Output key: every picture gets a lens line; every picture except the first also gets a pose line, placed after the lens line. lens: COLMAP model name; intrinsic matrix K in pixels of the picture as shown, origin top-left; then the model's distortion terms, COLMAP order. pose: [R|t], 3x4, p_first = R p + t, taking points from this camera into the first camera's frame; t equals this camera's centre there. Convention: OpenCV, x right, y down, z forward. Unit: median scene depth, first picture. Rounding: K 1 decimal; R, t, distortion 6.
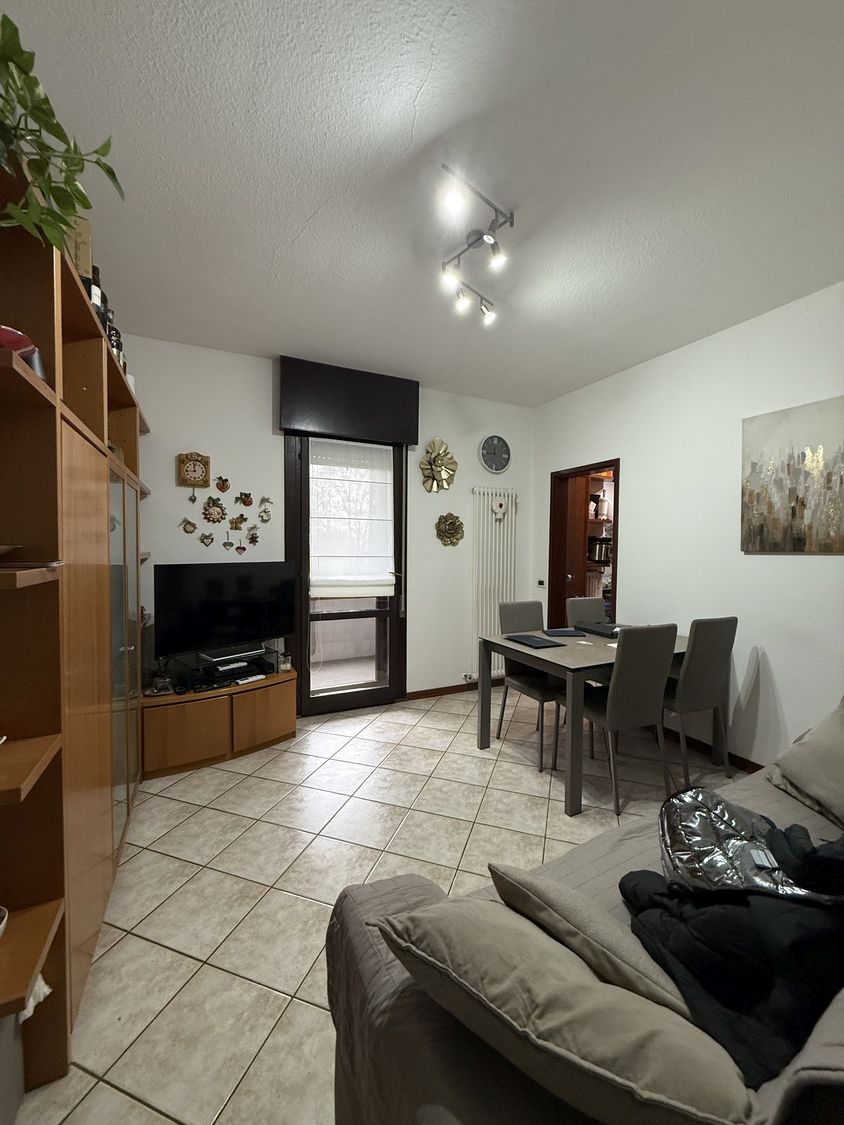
lens RADIAL K [[447.6, 0, 420.0], [0, 447.6, 561.2], [0, 0, 1]] dist [0.000341, -0.000057]
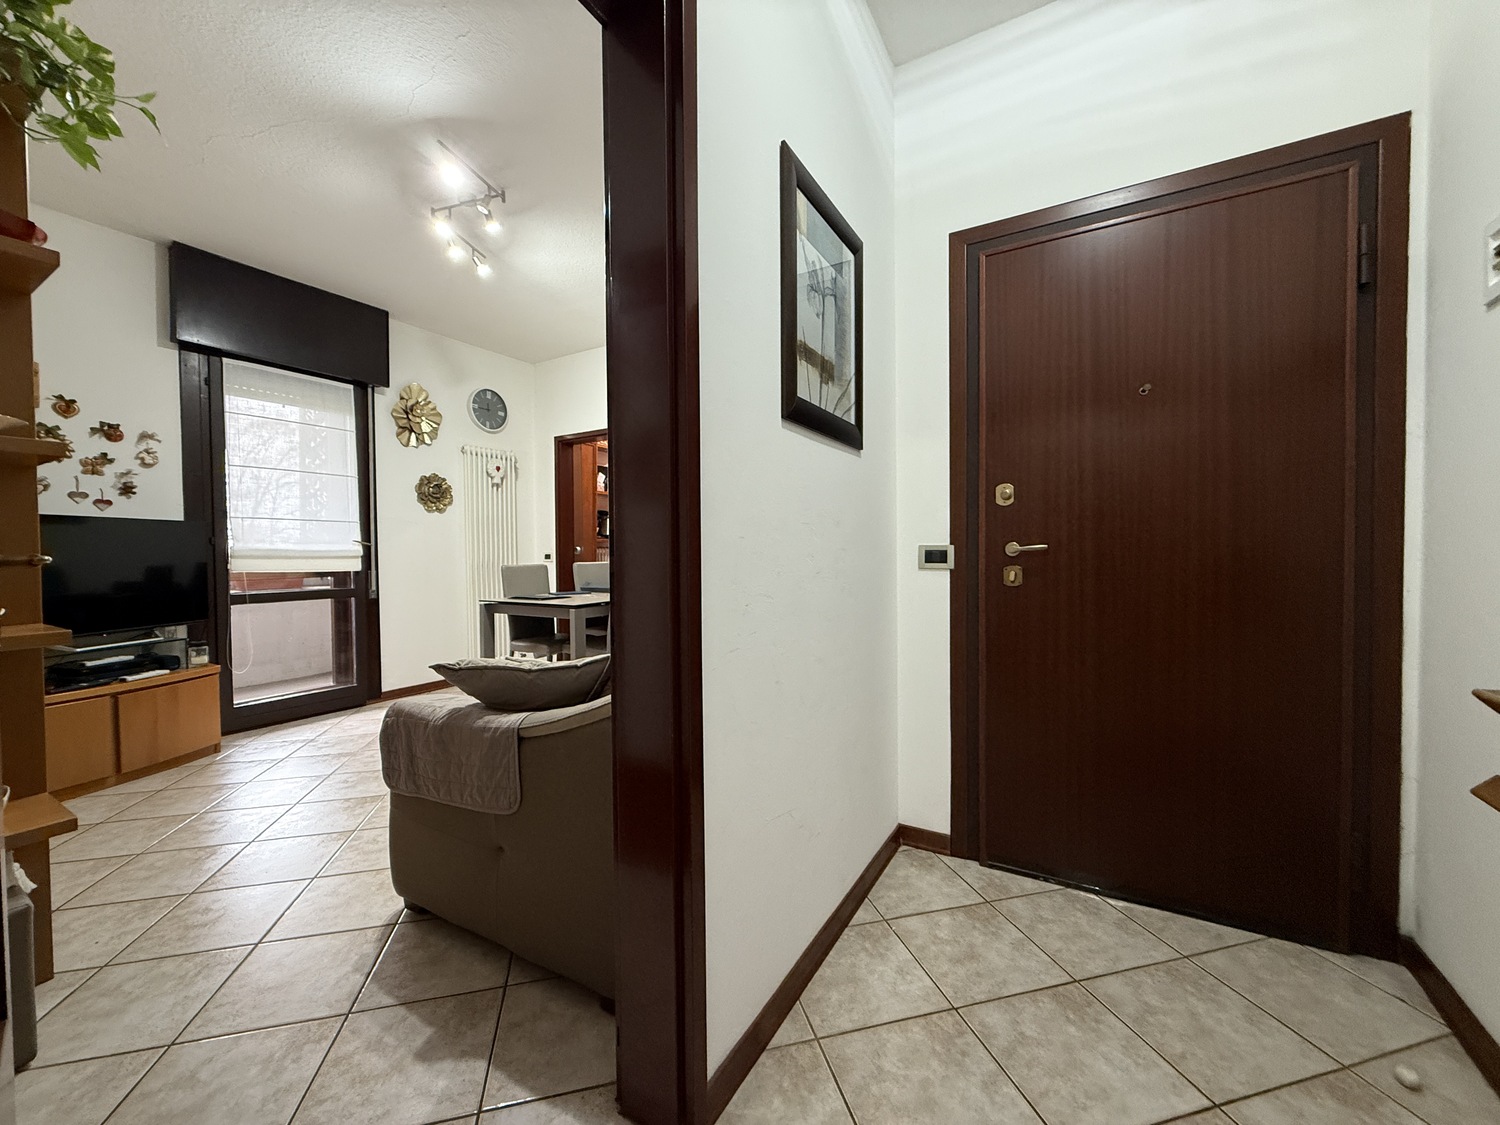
lens RADIAL K [[596.9, 0, 747.3], [0, 596.9, 563.2], [0, 0, 1]] dist [0.000341, -0.000057]
pose [[0.837247, -0.028097, 0.546103, -0.089170], [0.034850, 0.999391, -0.002010, 0.128941], [-0.545714, 0.020715, 0.837716, -0.399814]]
